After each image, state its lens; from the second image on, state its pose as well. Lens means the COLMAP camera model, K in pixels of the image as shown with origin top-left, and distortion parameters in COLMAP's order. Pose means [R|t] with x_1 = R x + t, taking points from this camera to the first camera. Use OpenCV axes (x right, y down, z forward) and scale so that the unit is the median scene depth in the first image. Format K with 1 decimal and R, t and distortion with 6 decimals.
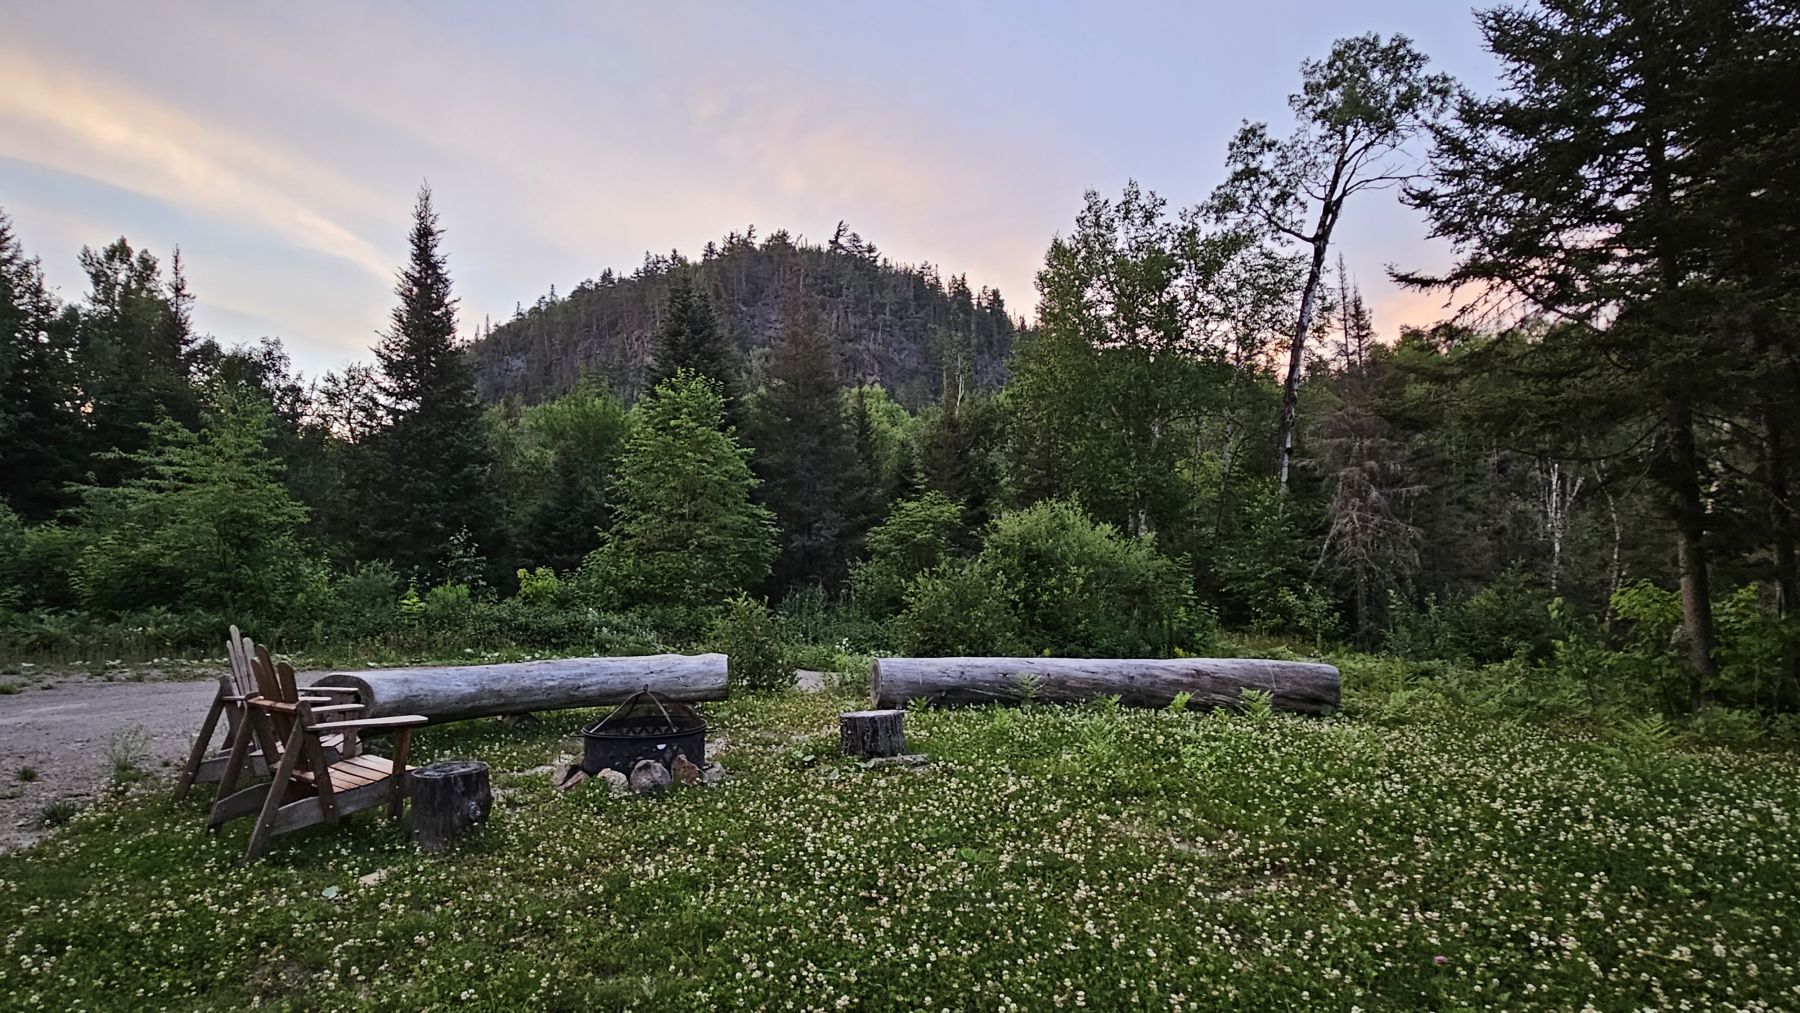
lens RADIAL K [[953.1, 0, 881.0], [0, 953.1, 512.6], [0, 0, 1]] dist [-0.003097, 0.003788]
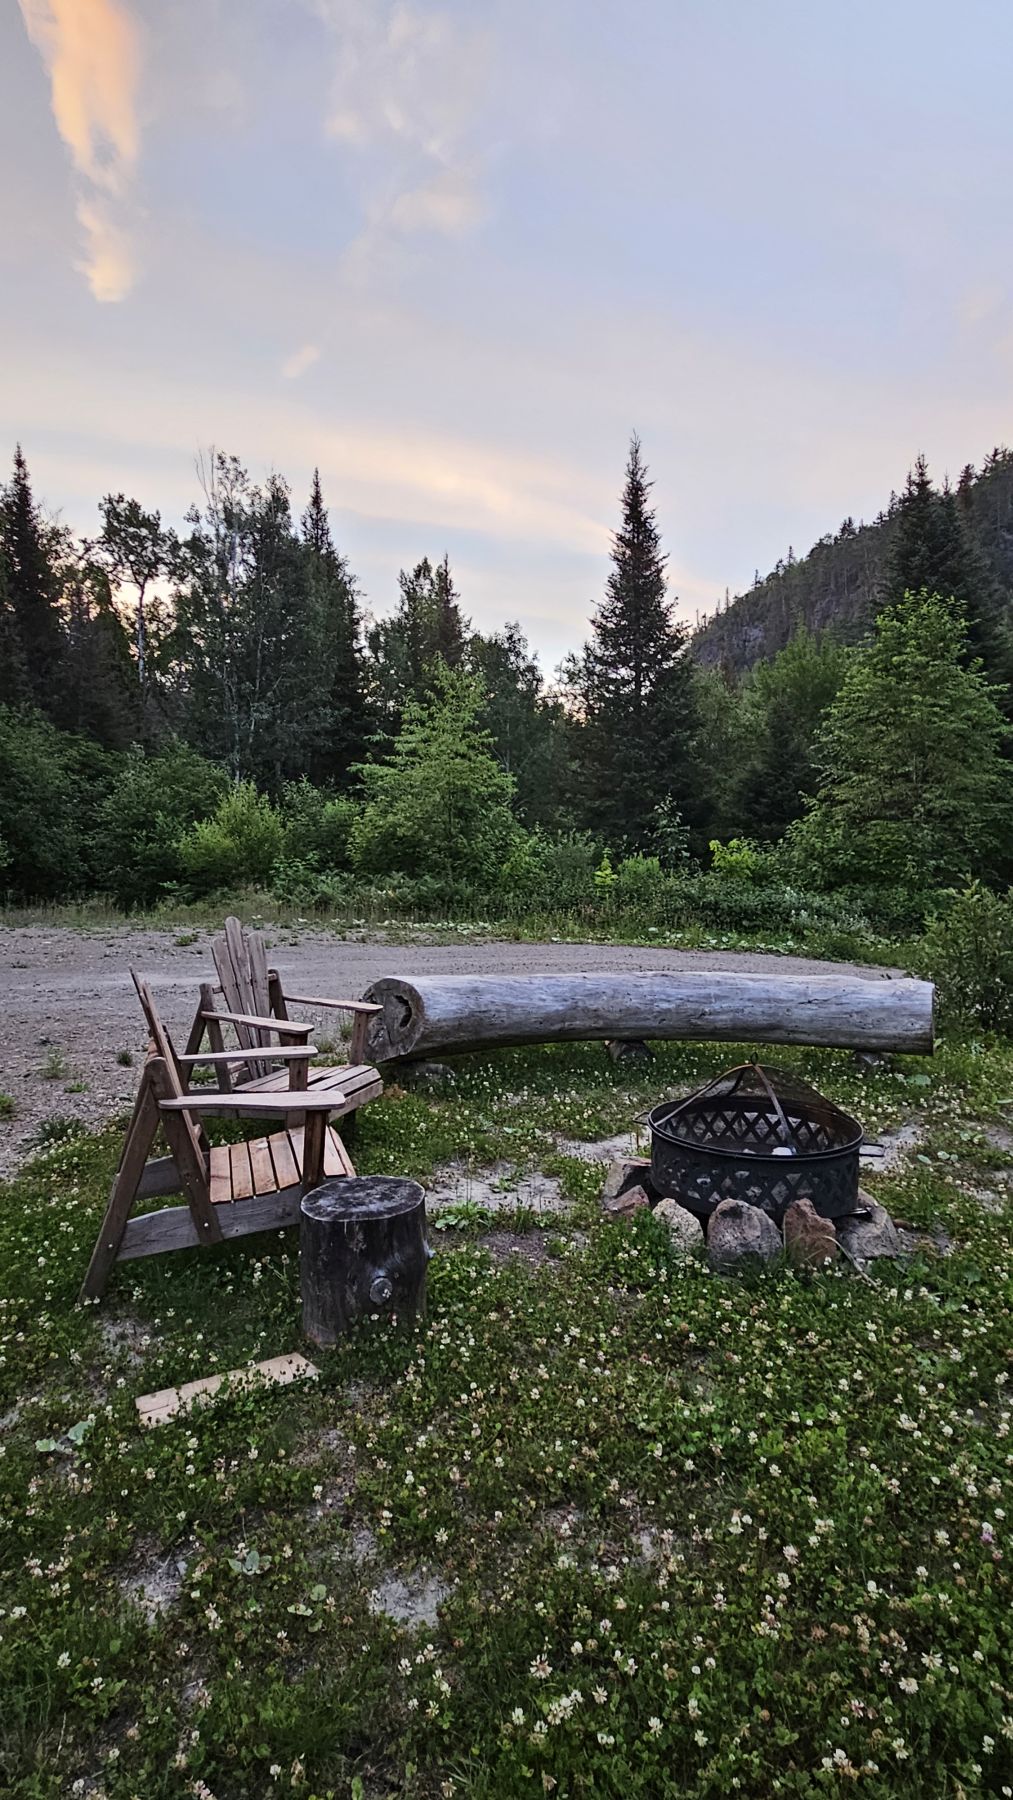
lens RADIAL K [[953.1, 0, 511.3], [0, 953.1, 896.4], [0, 0, 1]] dist [-0.003097, 0.003788]
pose [[0.816167, 0.042904, -0.576221, -0.012450], [0.026634, 0.993386, 0.111689, 0.005705], [0.577202, -0.106504, 0.809626, 0.147134]]
